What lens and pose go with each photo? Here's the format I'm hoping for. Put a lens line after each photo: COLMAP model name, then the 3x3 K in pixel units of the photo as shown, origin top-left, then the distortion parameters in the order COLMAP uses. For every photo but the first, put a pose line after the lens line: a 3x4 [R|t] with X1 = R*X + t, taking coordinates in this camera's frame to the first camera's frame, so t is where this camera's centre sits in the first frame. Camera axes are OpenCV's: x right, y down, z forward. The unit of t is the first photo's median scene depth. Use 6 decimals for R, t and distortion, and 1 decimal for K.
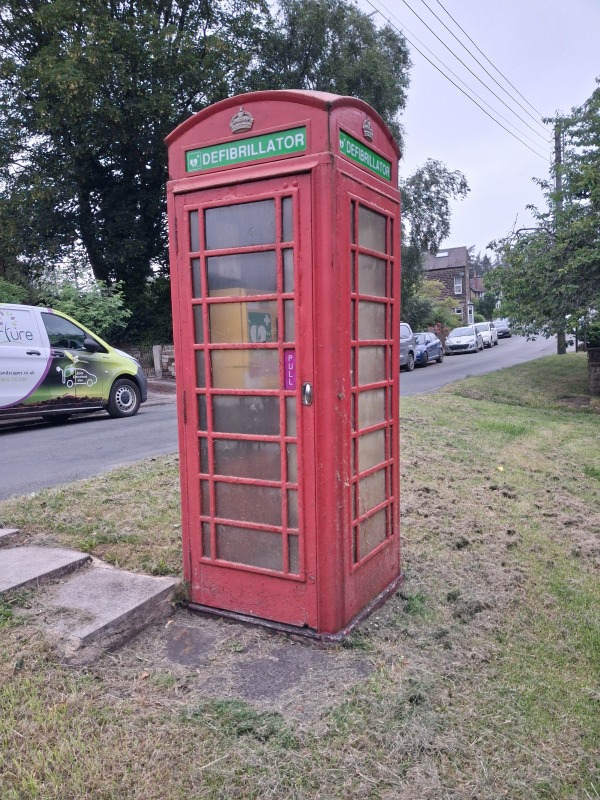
lens RADIAL K [[631.8, 0, 283.7], [0, 631.8, 391.8], [0, 0, 1]] dist [-0.006573, 0.000780]
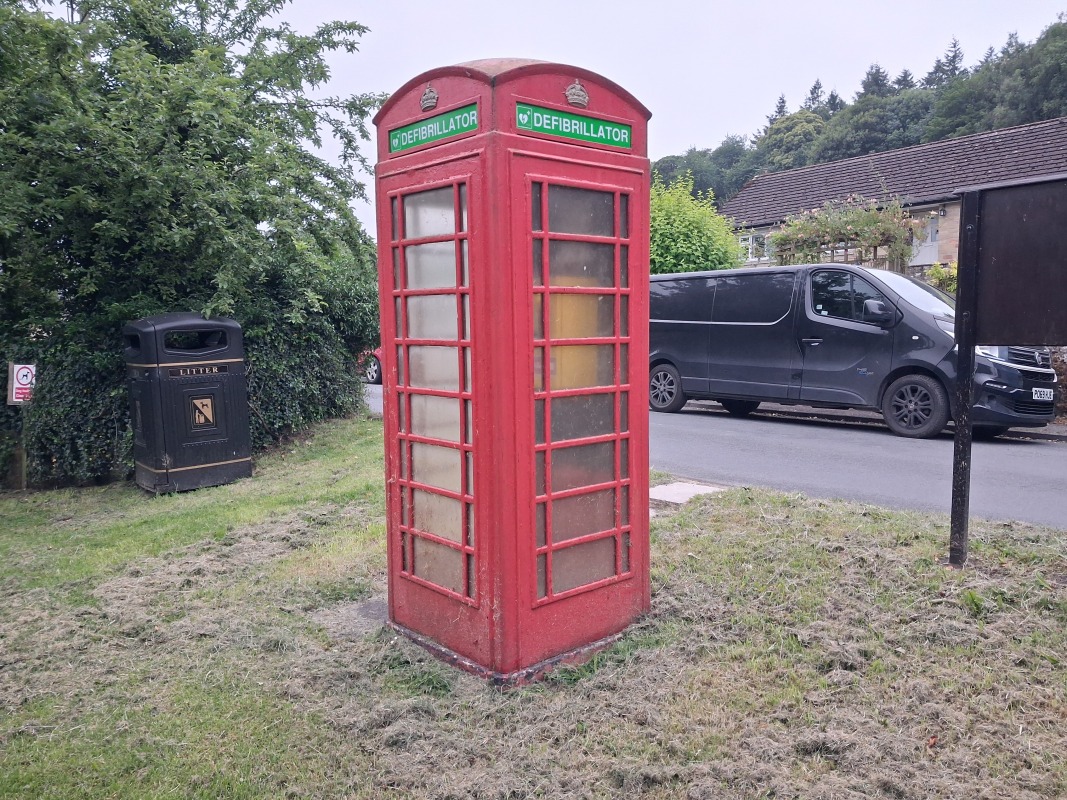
lens RADIAL K [[838.8, 0, 553.3], [0, 838.8, 386.3], [0, 0, 1]] dist [0.004298, -0.007421]
pose [[0.950116, 0.039240, -0.309417, 0.320679], [-0.035427, 0.999211, 0.017935, -0.026090], [0.309877, -0.006078, 0.950757, -0.064835]]
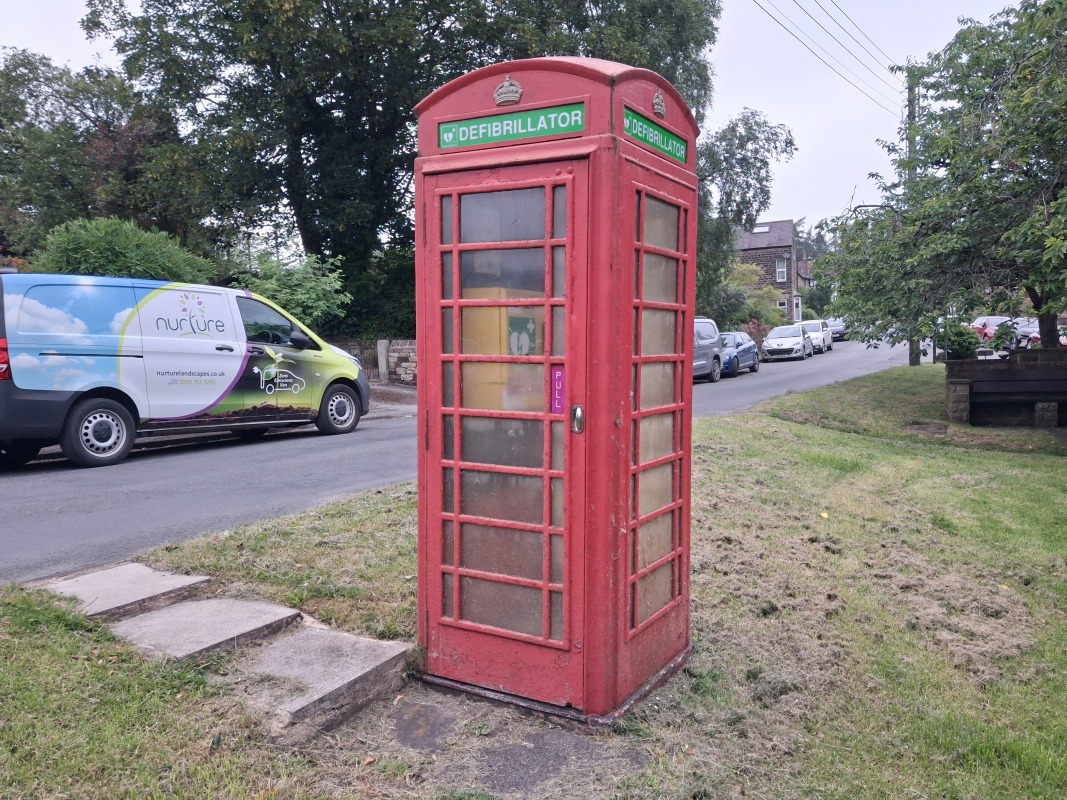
lens RADIAL K [[838.8, 0, 553.3], [0, 838.8, 386.3], [0, 0, 1]] dist [0.004298, -0.007421]
pose [[0.999618, 0.026954, 0.006052, -0.001668], [-0.026819, 0.999411, -0.021432, -0.010887], [-0.006626, 0.021261, 0.999752, -0.066736]]
